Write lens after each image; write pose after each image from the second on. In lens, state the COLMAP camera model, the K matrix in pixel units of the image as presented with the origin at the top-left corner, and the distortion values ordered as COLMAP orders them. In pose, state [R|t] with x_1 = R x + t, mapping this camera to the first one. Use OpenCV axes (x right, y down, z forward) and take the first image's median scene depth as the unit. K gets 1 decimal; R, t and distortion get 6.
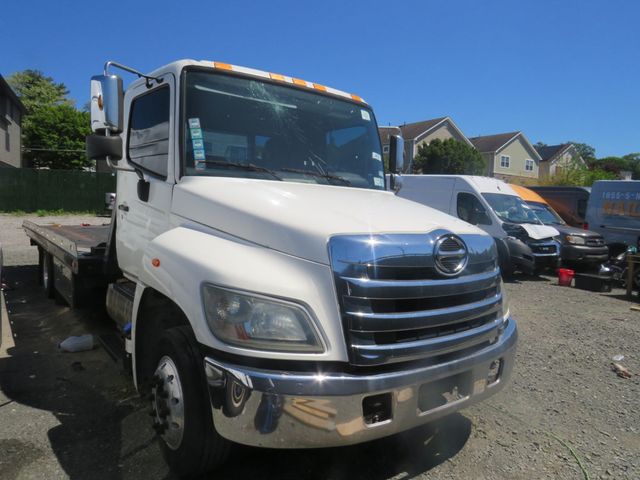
lens RADIAL K [[445.9, 0, 311.8], [0, 445.9, 240.1], [0, 0, 1]] dist [-0.013712, 0.003190]
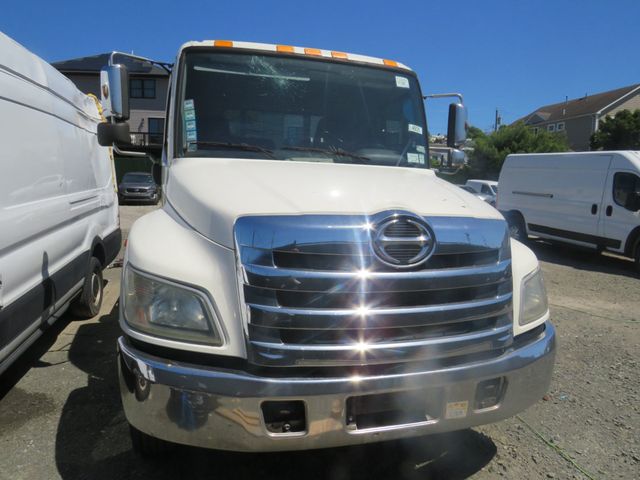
lens RADIAL K [[445.9, 0, 311.8], [0, 445.9, 240.1], [0, 0, 1]] dist [-0.013712, 0.003190]
pose [[0.940003, 0.022417, -0.340430, 0.327381], [-0.013007, 0.999468, 0.029900, 0.006286], [0.340919, -0.023679, 0.939794, 0.145310]]
